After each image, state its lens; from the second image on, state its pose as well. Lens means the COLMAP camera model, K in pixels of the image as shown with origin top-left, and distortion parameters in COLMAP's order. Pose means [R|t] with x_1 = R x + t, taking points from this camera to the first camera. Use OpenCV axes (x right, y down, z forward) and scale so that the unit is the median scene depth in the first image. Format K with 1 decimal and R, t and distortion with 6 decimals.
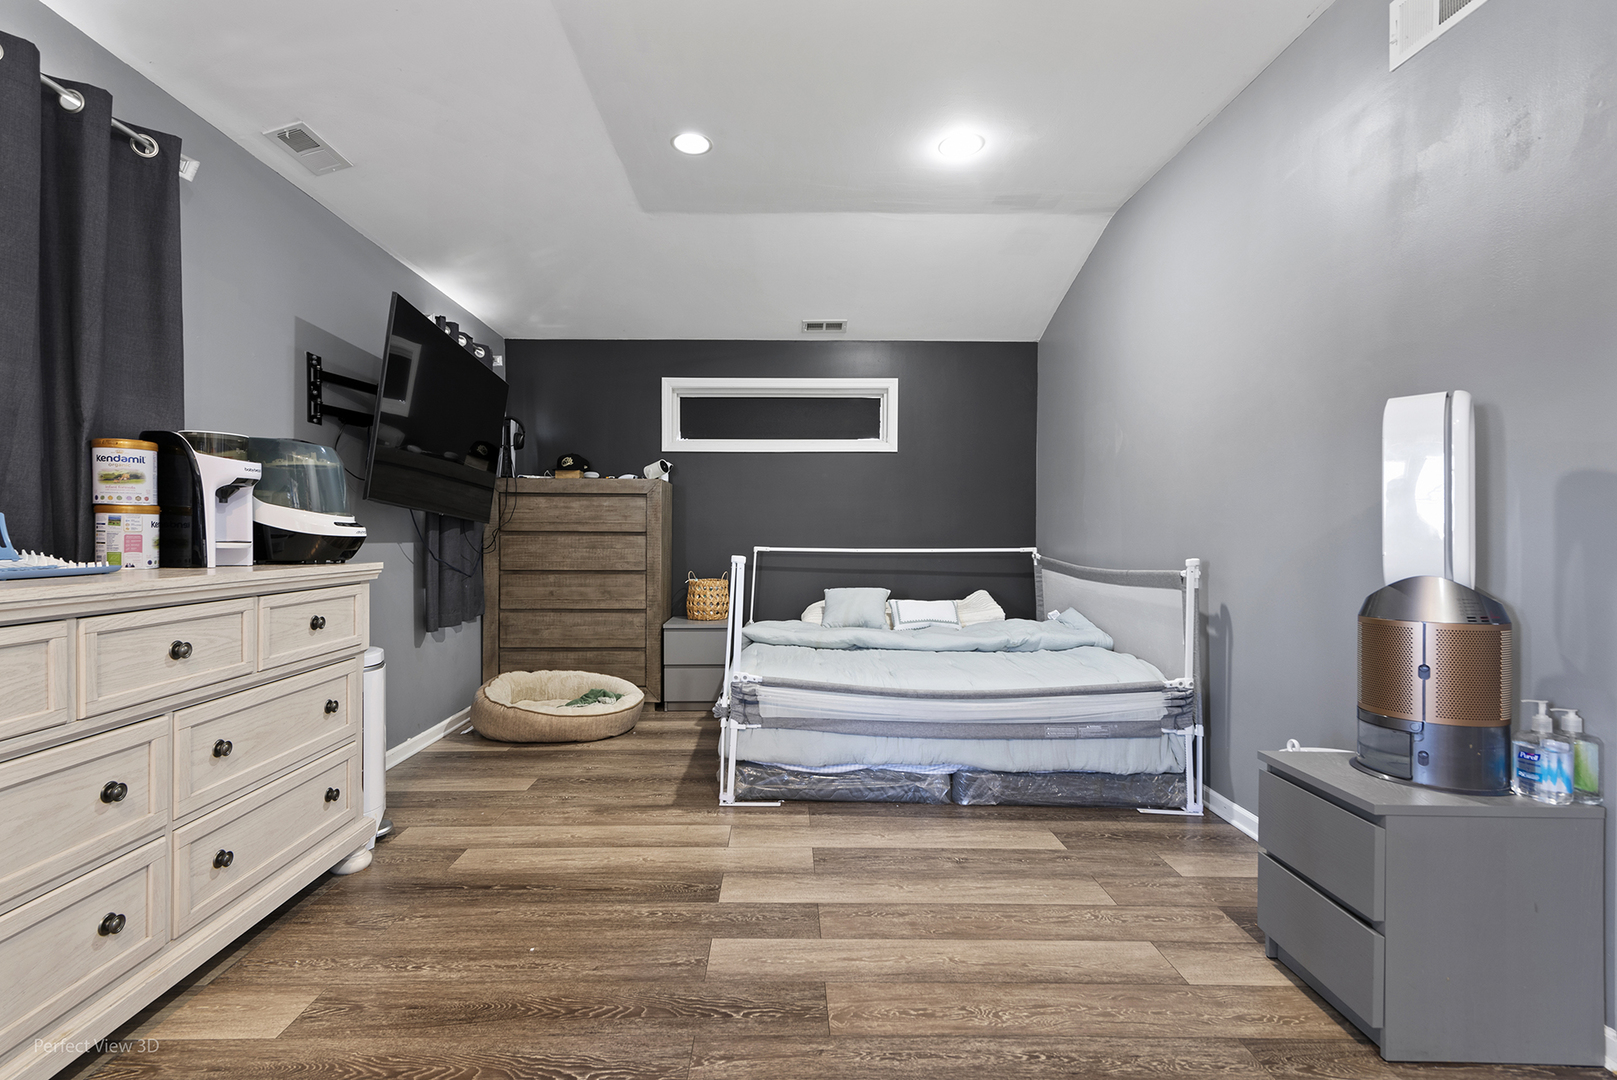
lens RADIAL K [[729.1, 0, 805.8], [0, 729.1, 543.9], [0, 0, 1]] dist [0.025851, 0.000108]
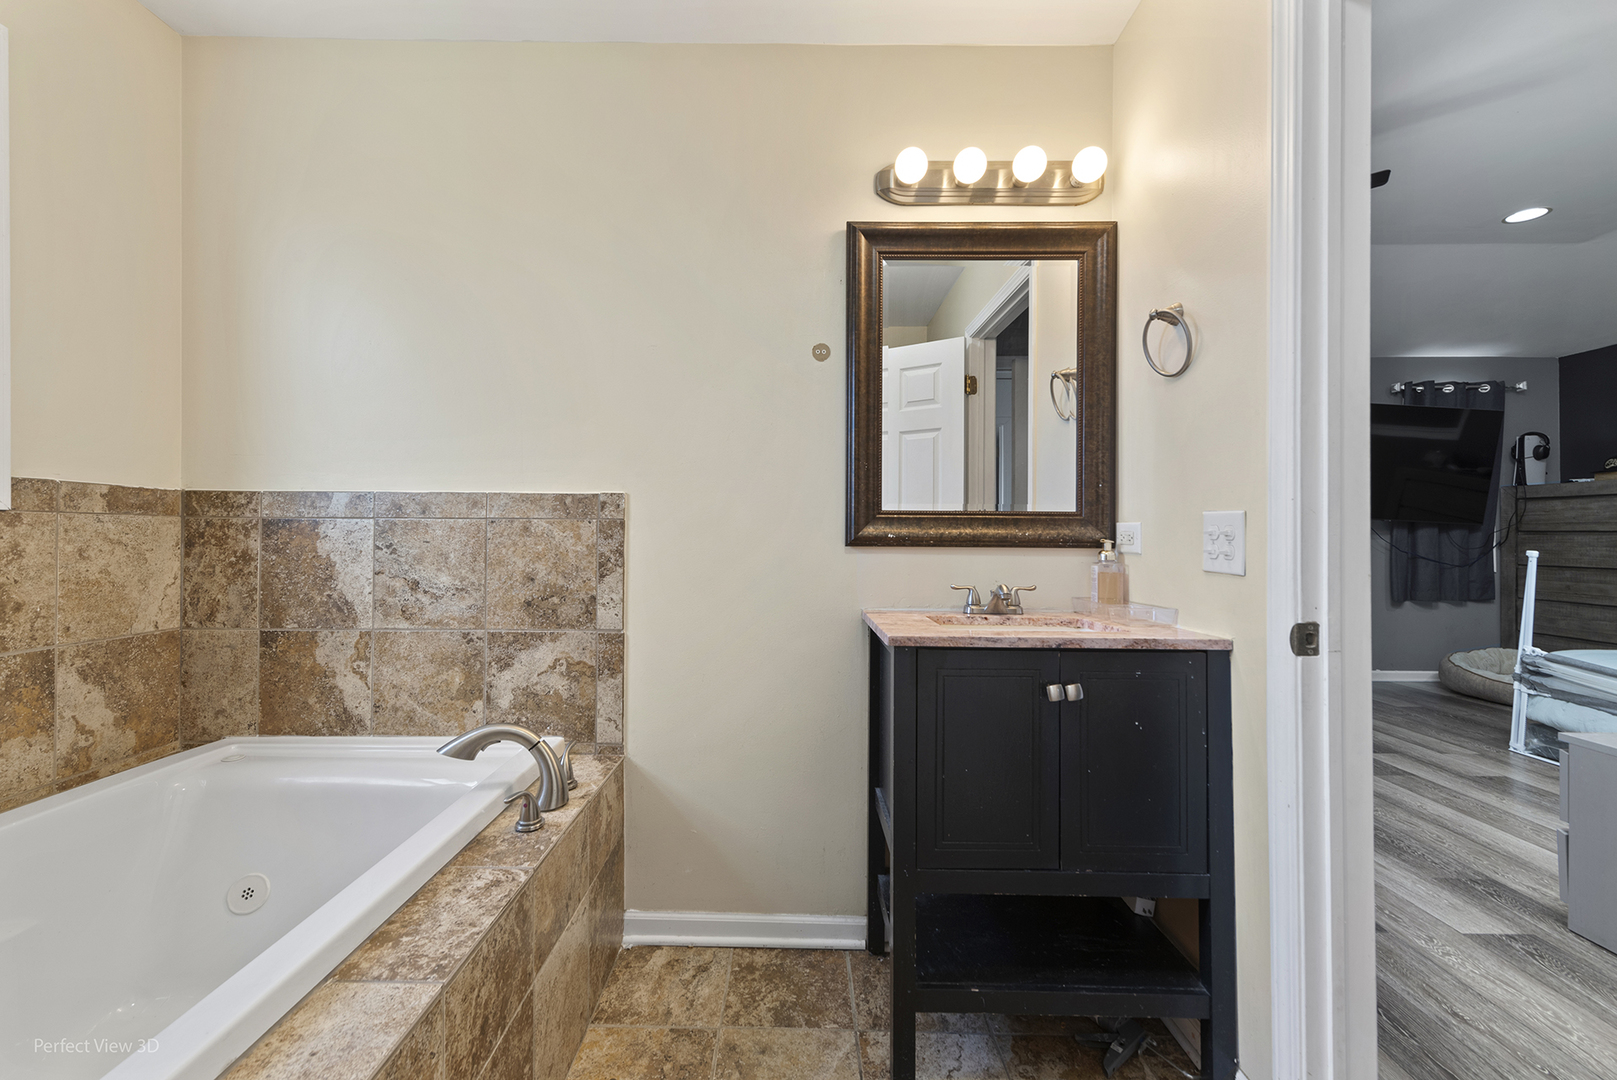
lens RADIAL K [[652.6, 0, 807.4], [0, 652.6, 533.8], [0, 0, 1]] dist [0.001147, 0.000108]
pose [[-0.036678, -0.002998, -0.999323, 0.711661], [-0.012829, 0.999915, -0.002529, 0.004378], [0.999245, 0.012727, -0.036713, -0.111418]]
